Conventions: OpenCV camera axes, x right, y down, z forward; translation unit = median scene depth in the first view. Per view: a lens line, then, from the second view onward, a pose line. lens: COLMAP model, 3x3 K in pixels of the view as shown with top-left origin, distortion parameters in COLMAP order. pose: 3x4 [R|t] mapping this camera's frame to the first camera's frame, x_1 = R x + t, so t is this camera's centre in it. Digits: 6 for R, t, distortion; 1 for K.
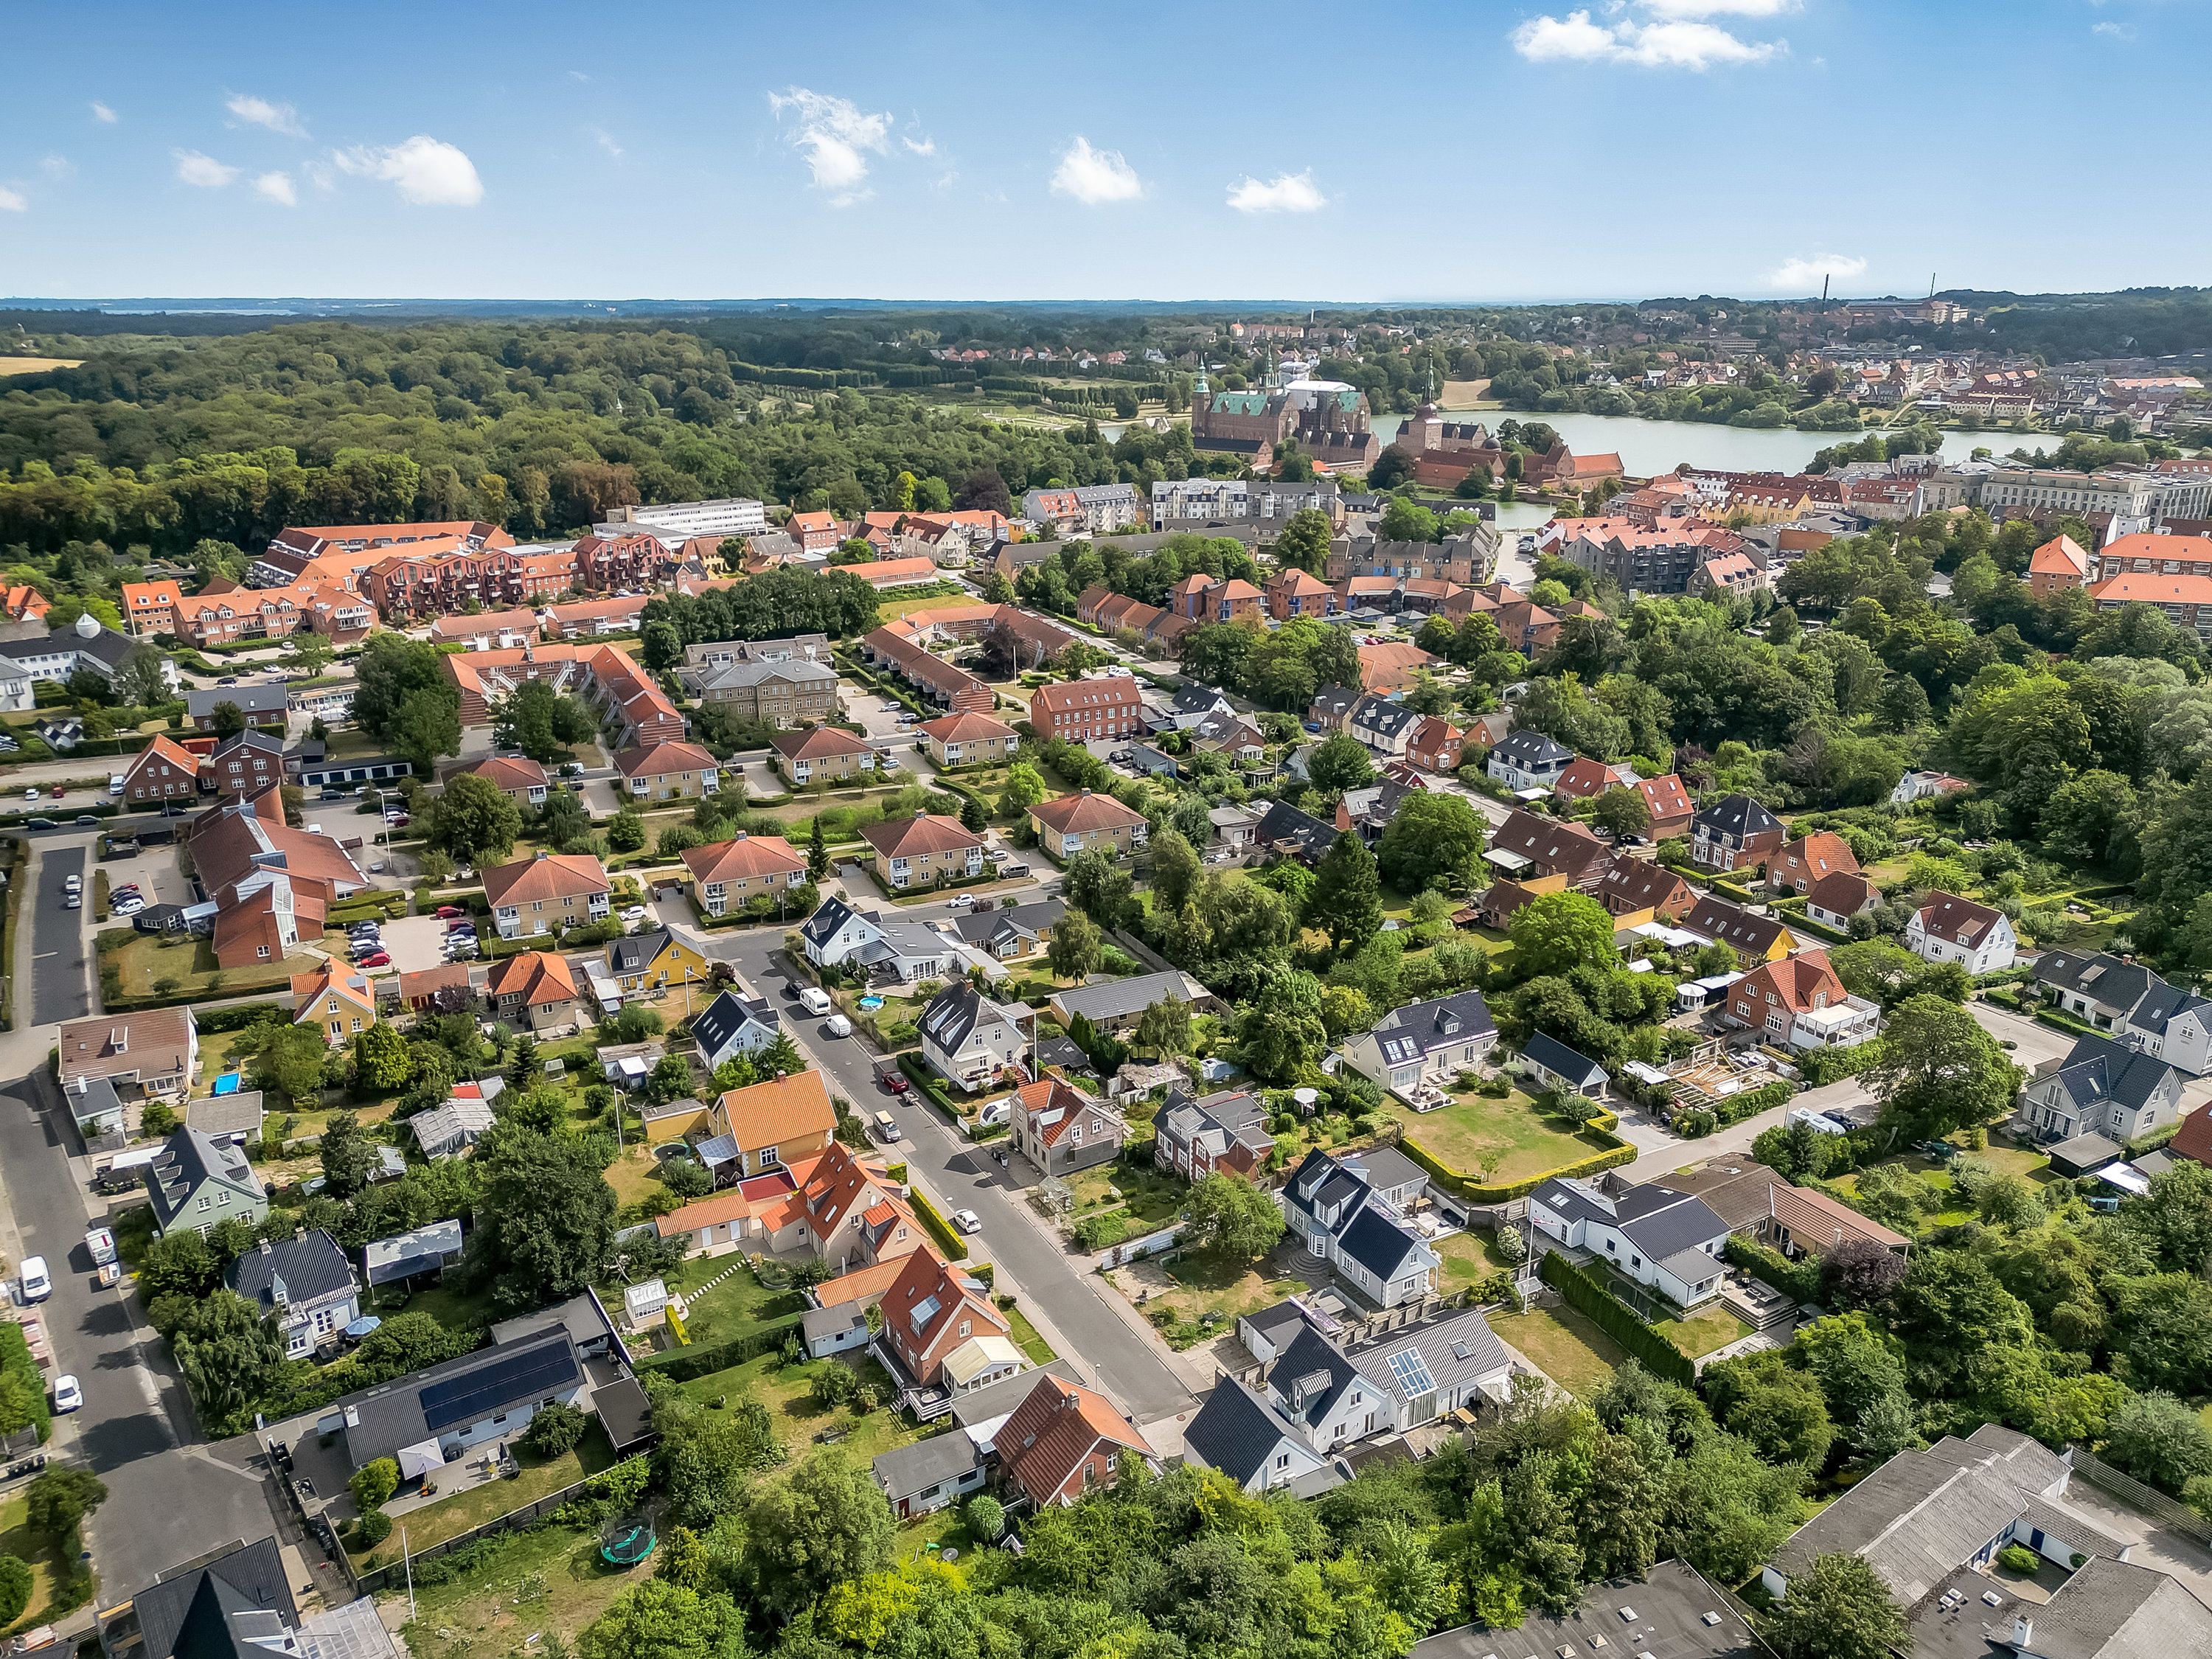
lens RADIAL K [[1548.5, 0, 1106.2], [0, 1548.5, 843.7], [0, 0, 1]] dist [0.069819, -0.055967]
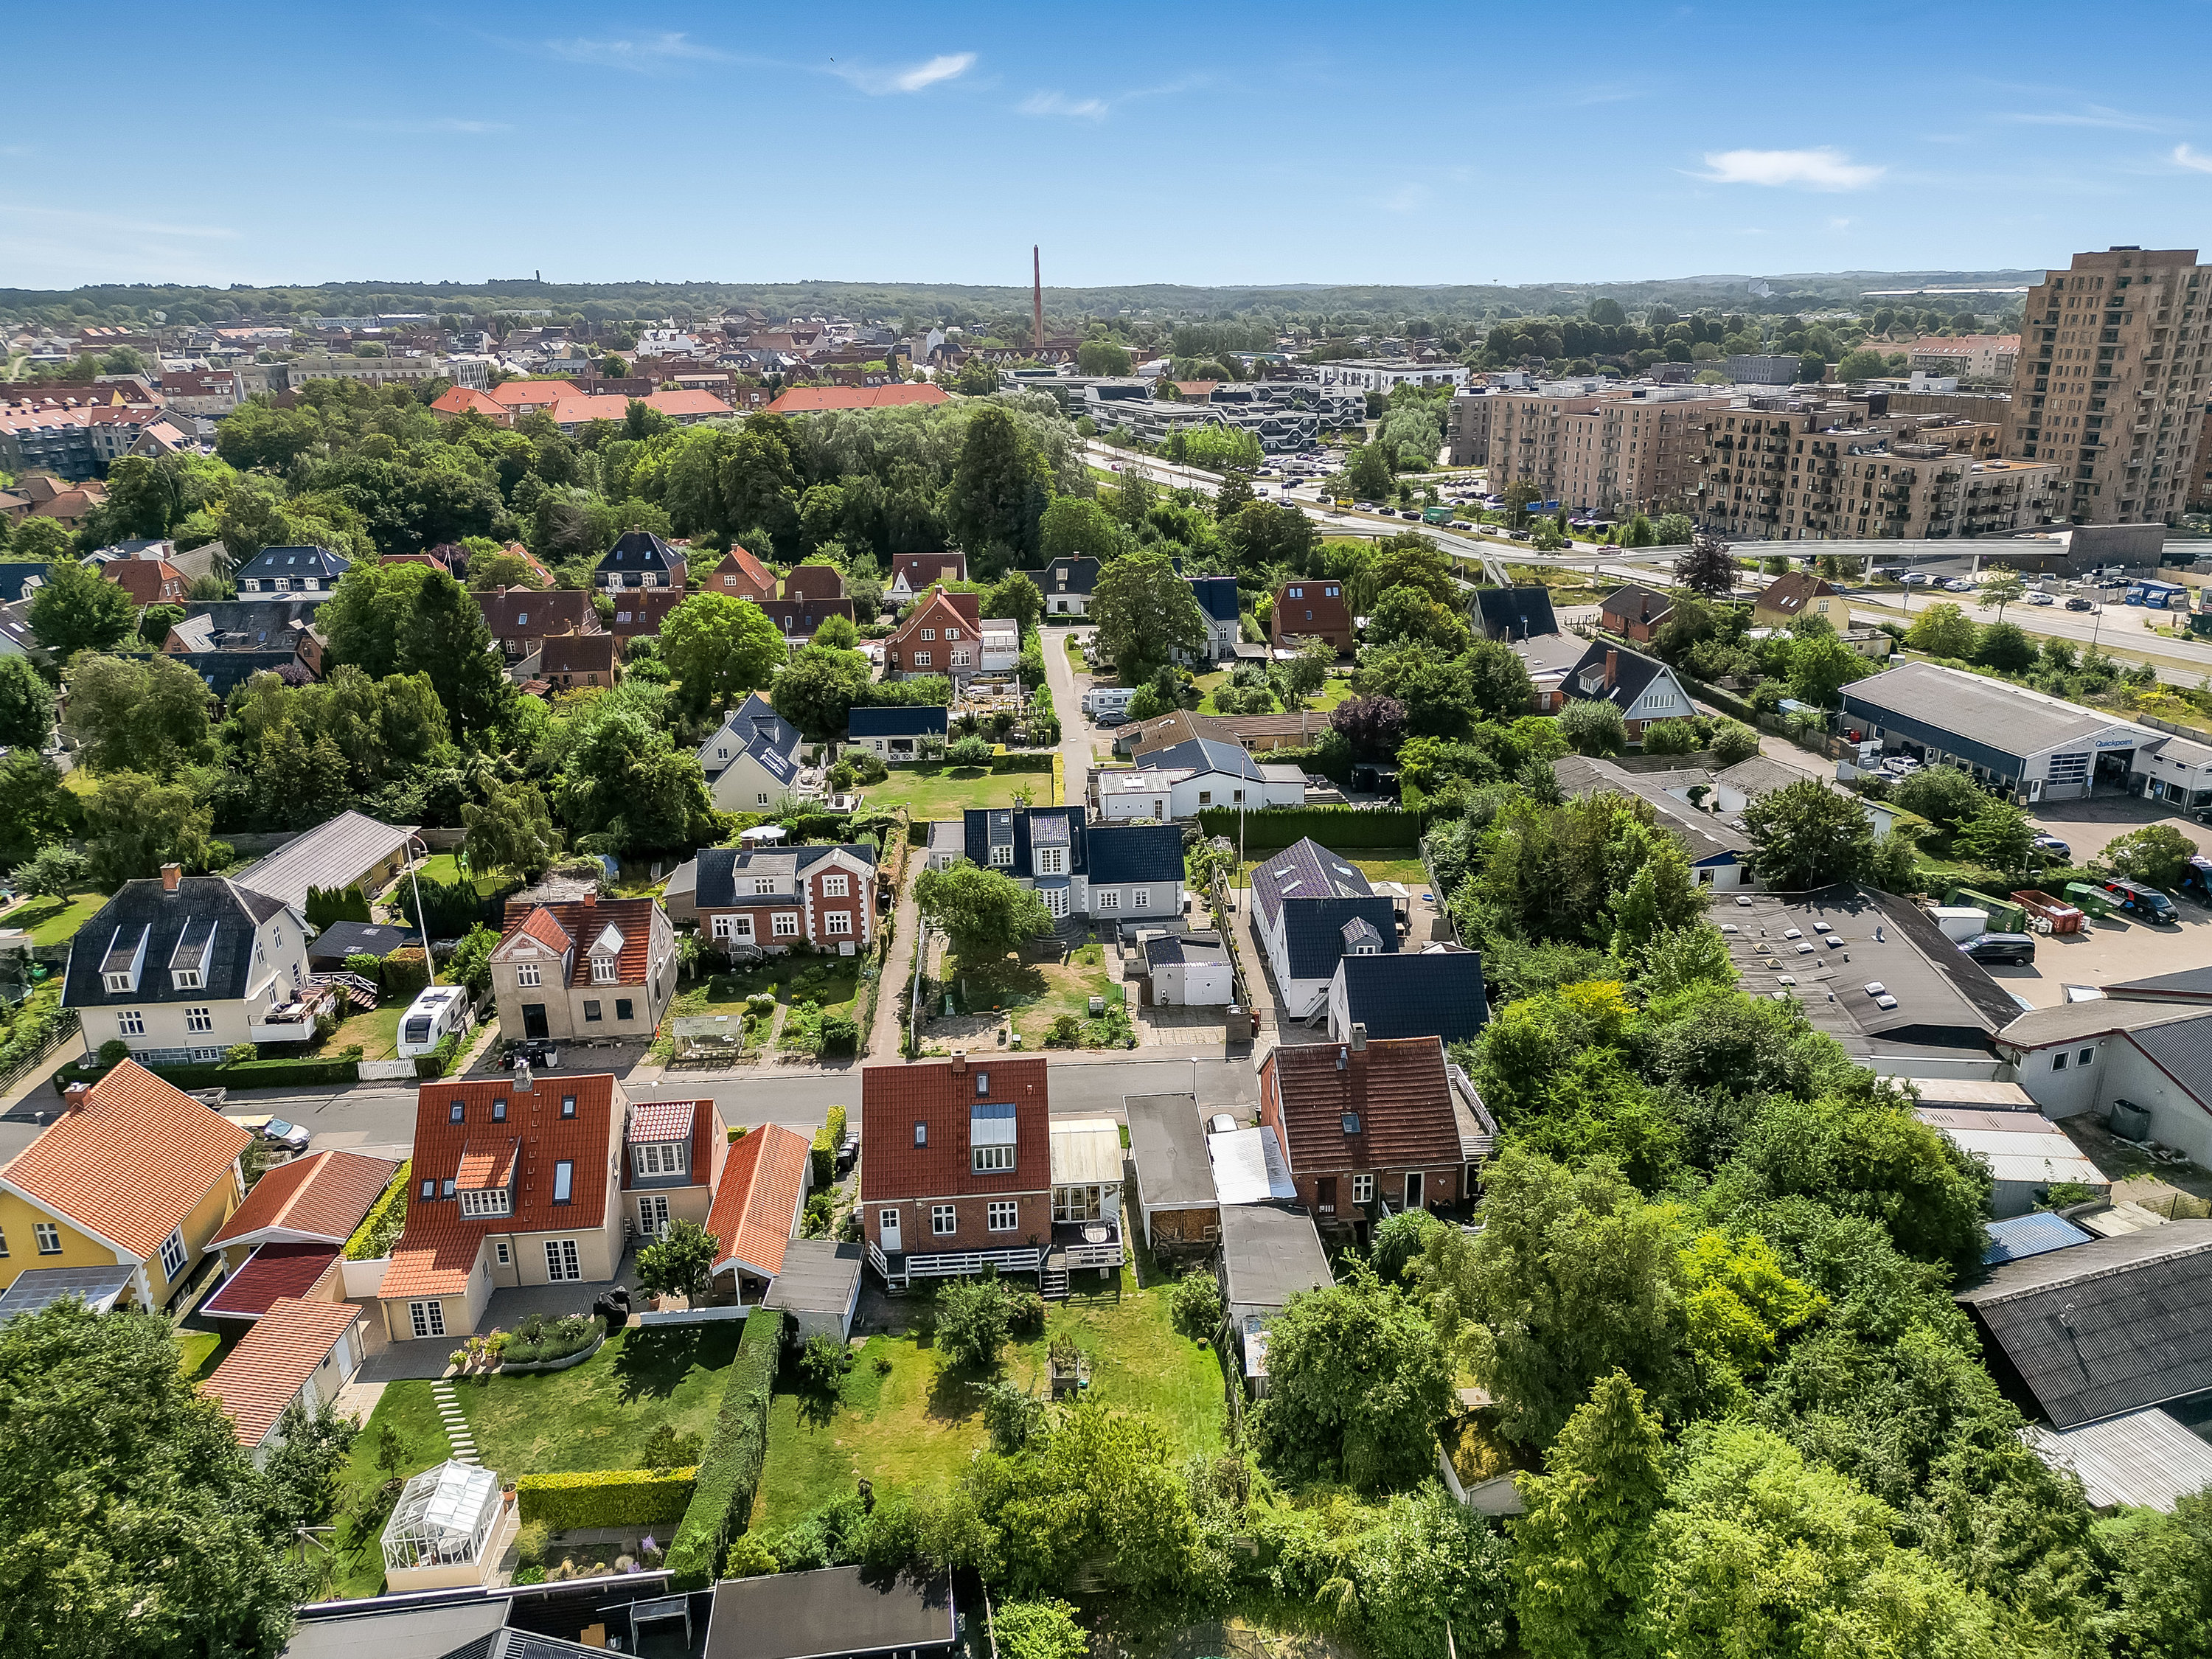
lens RADIAL K [[1548.5, 0, 1108.7], [0, 1548.5, 833.3], [0, 0, 1]] dist [0.069819, -0.055967]
pose [[0.432671, -0.292252, 0.852869, -0.328357], [0.305859, 0.937480, 0.166079, 0.073731], [-0.848084, 0.189000, 0.495008, 0.408231]]
